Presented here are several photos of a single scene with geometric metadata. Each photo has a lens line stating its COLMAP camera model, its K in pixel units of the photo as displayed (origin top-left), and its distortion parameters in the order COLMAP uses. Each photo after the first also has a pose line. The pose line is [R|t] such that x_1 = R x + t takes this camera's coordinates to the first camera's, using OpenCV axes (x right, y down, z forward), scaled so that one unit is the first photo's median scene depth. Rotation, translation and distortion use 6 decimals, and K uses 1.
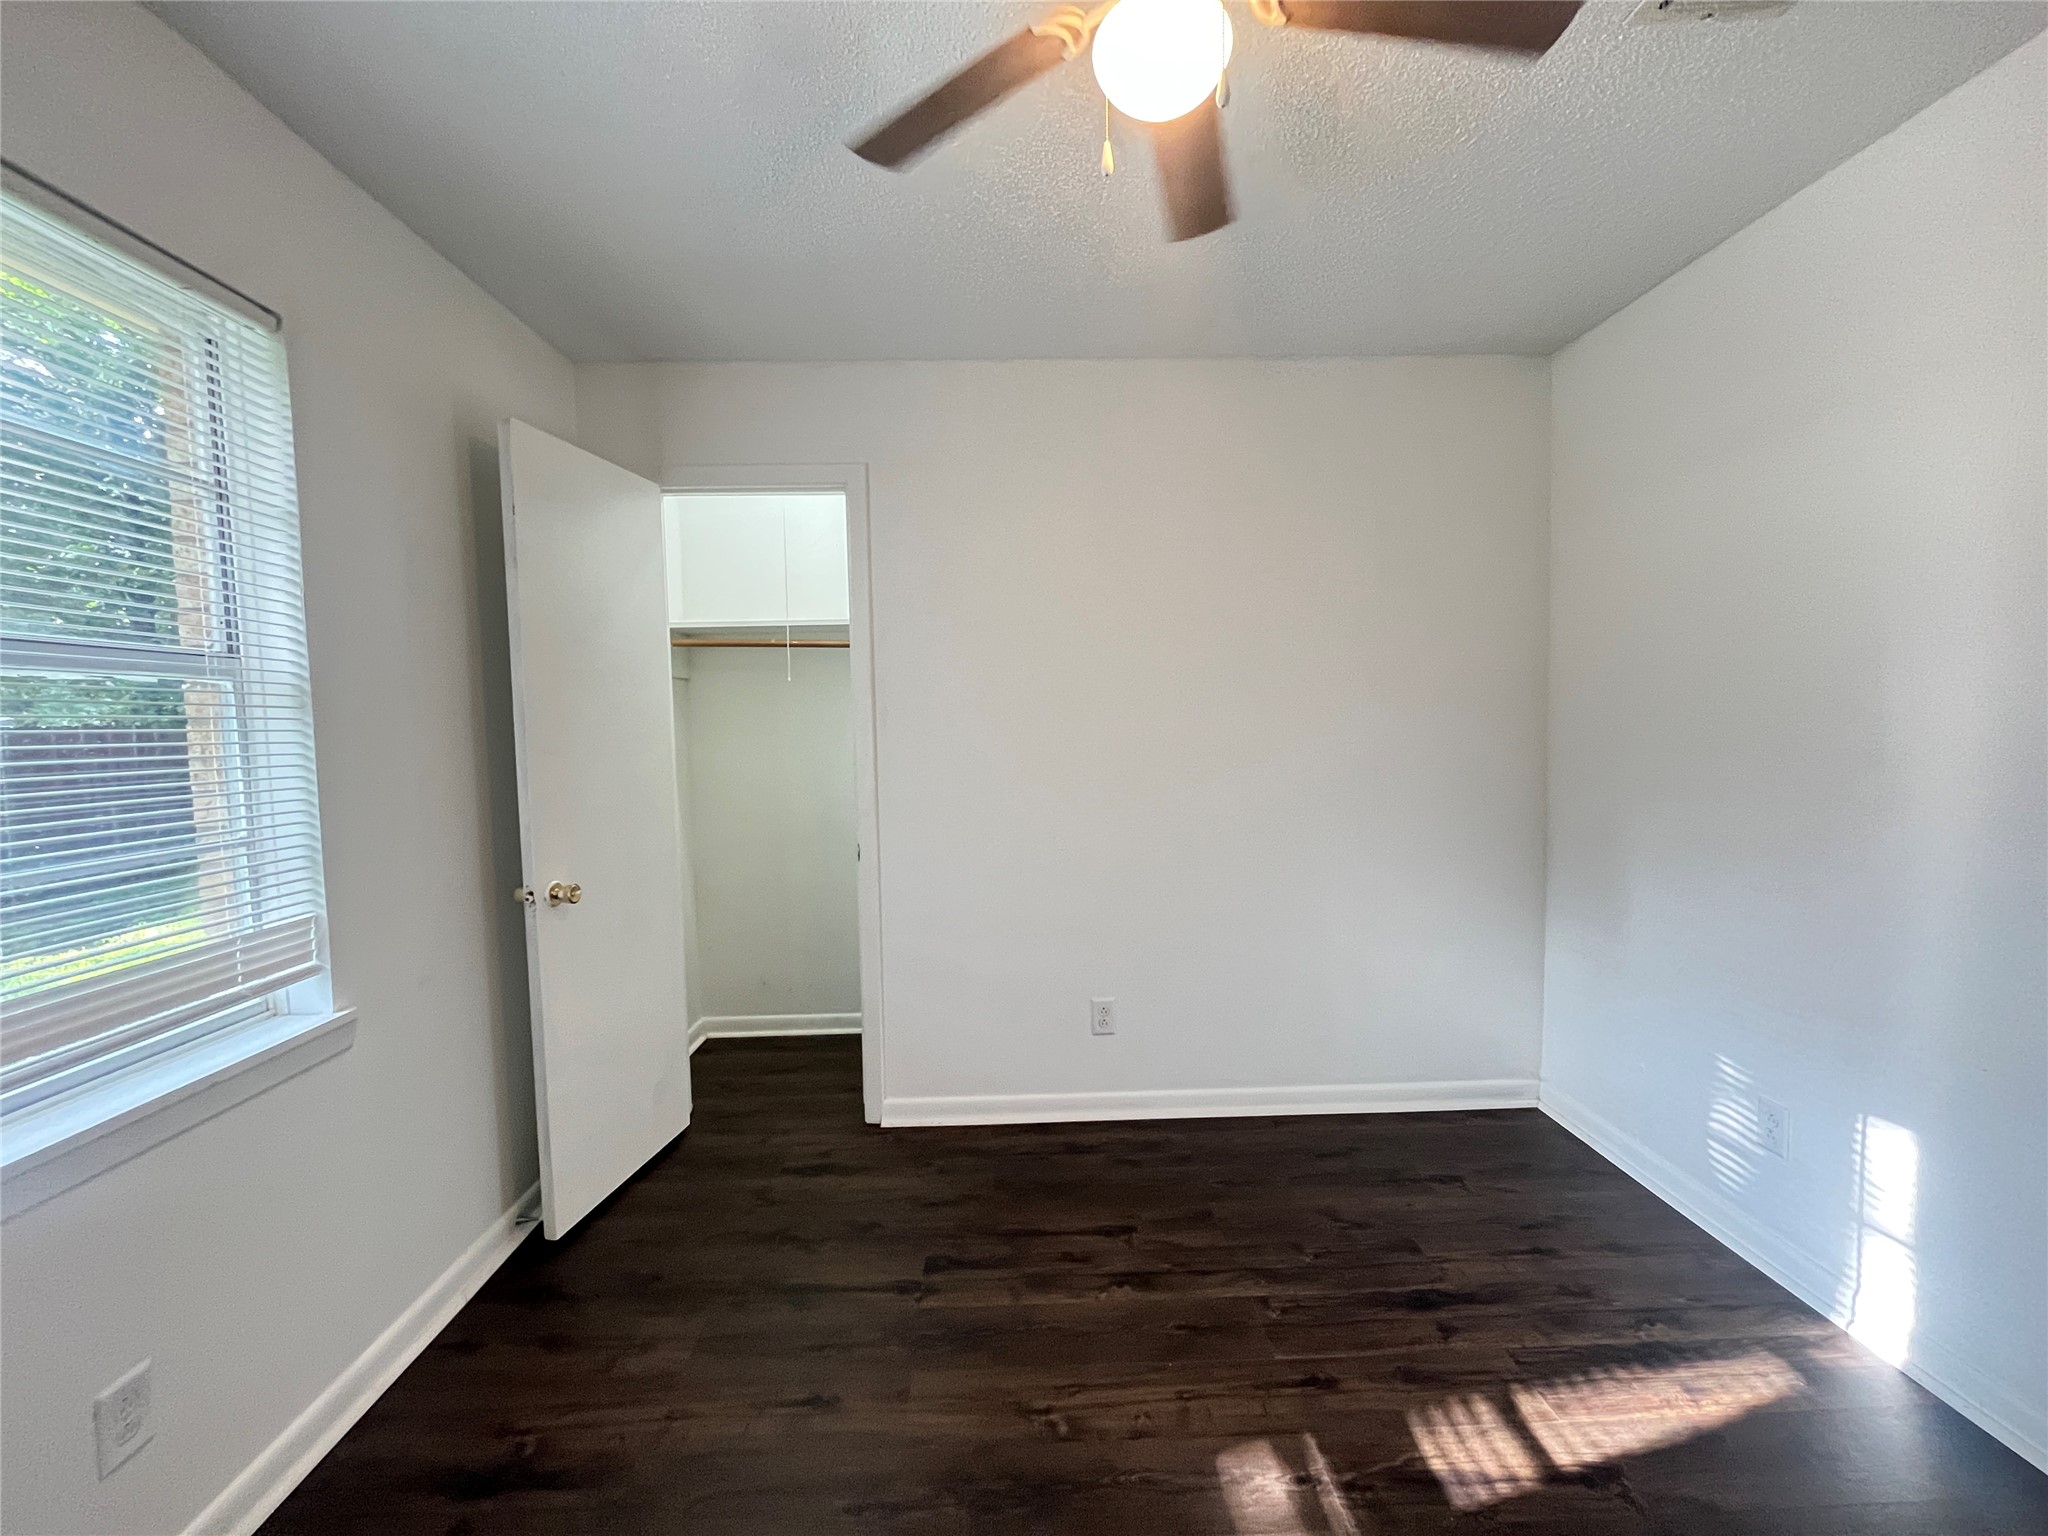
lens RADIAL K [[827.6, 0, 1032.9], [0, 827.6, 783.2], [0, 0, 1]] dist [-0.000708, -0.000343]
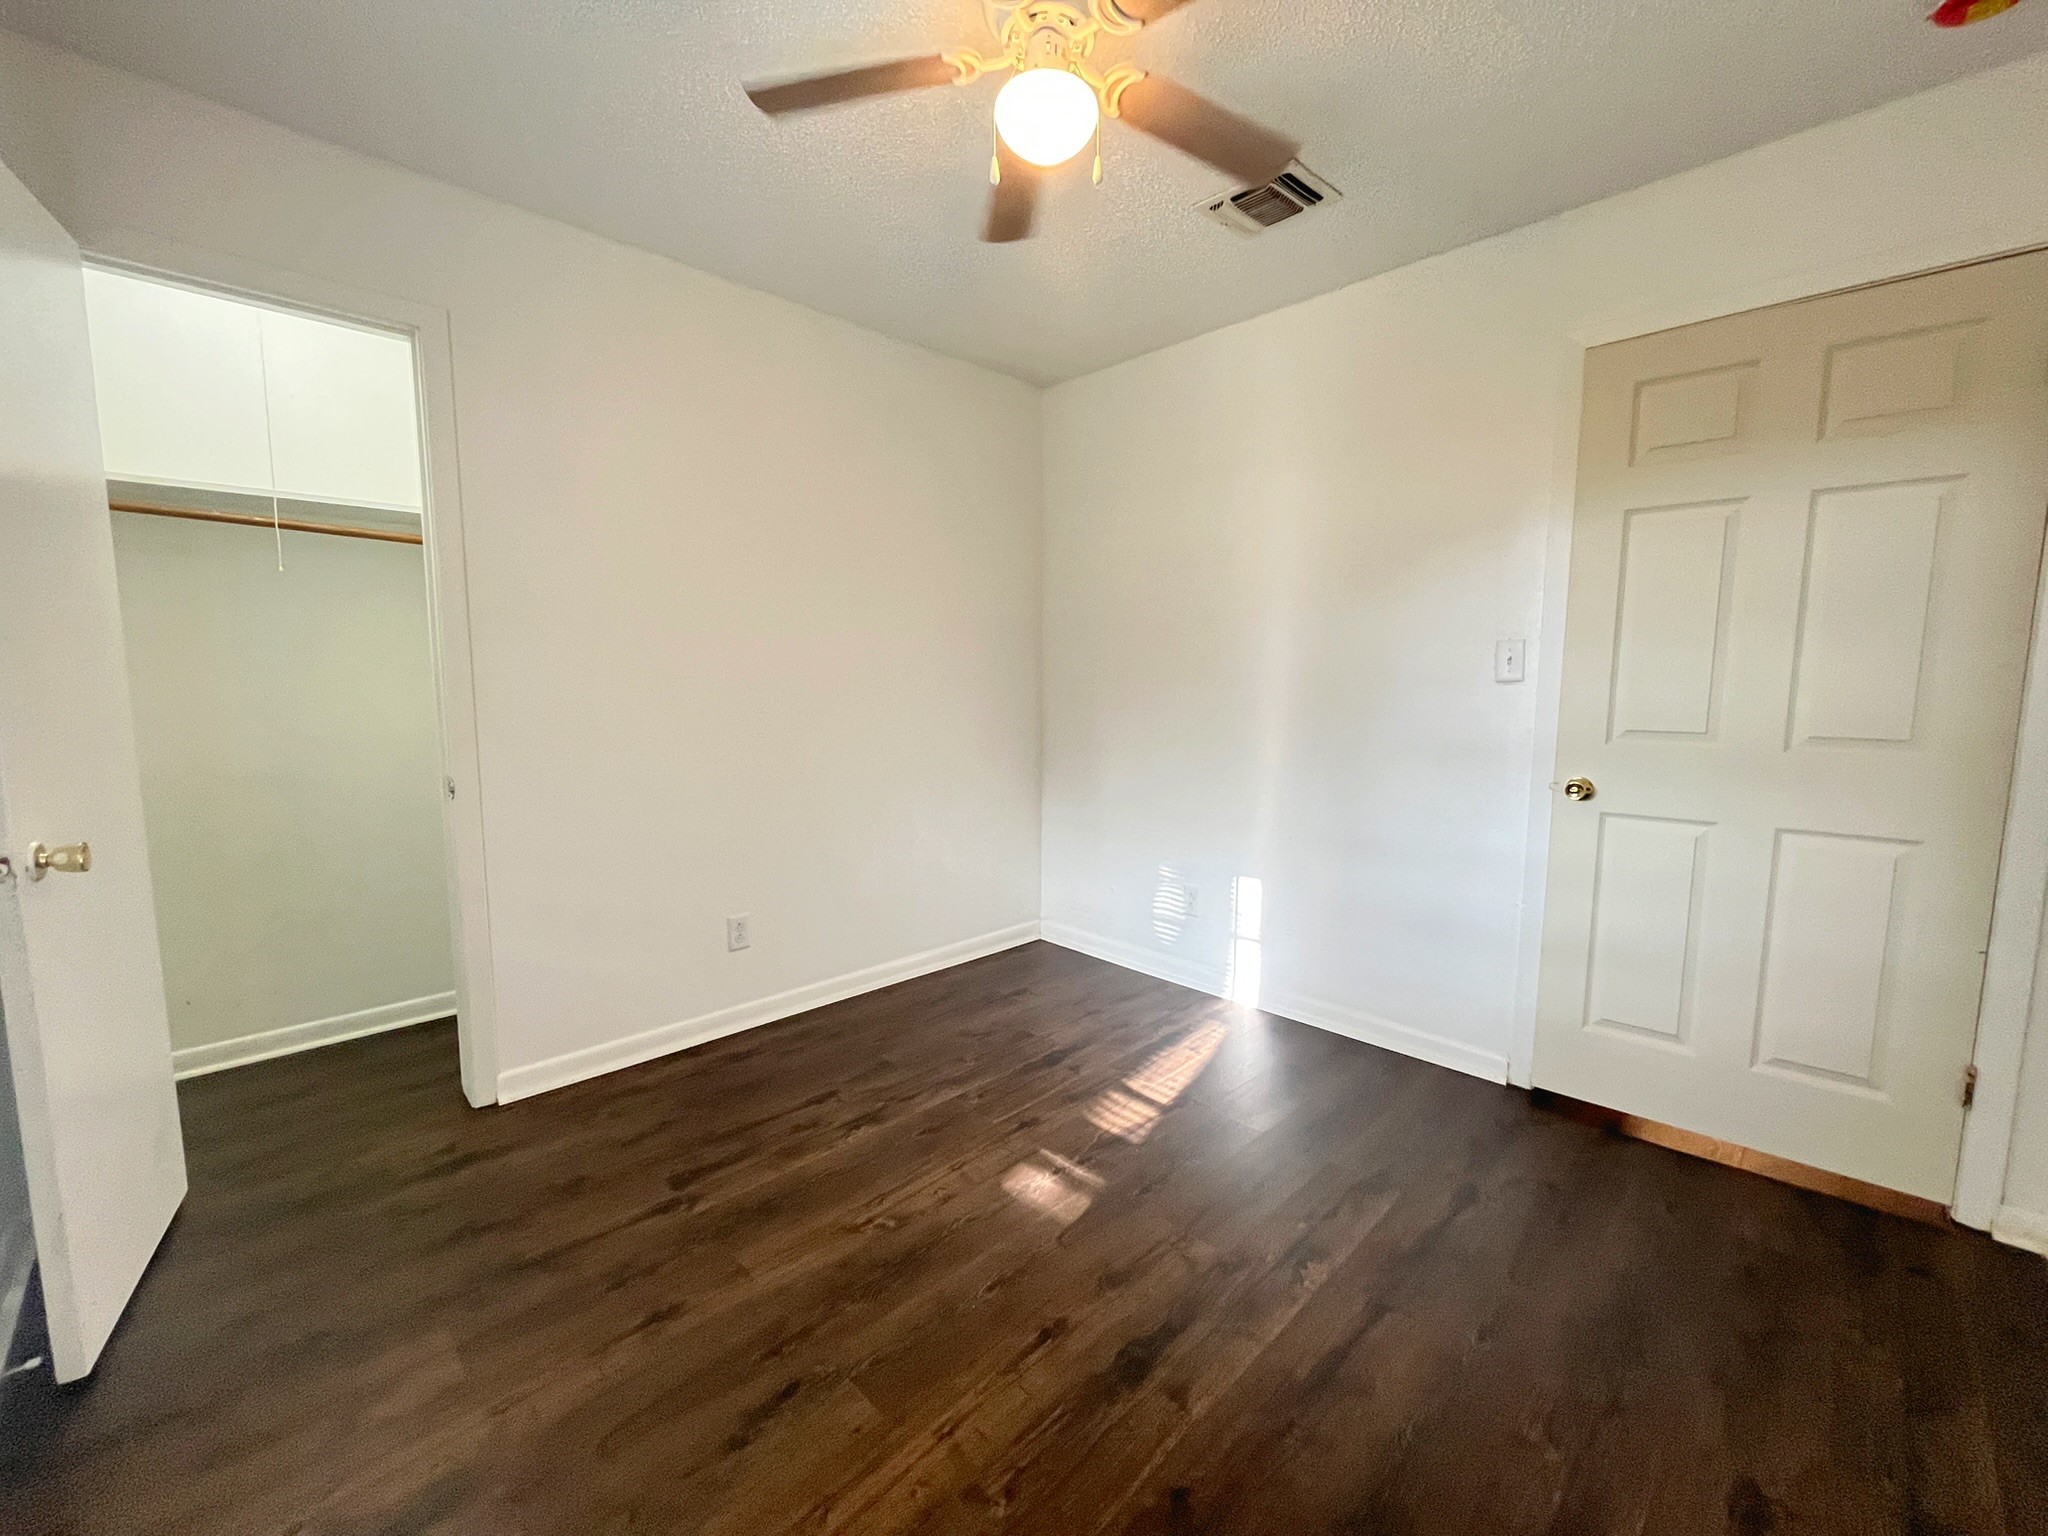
lens RADIAL K [[827.6, 0, 1014.7], [0, 827.6, 771.8], [0, 0, 1]] dist [-0.000708, -0.000343]
pose [[0.732350, -0.053096, 0.678855, -0.492156], [0.033179, 0.998554, 0.042307, 0.067295], [-0.680120, -0.008460, 0.733052, 0.005508]]
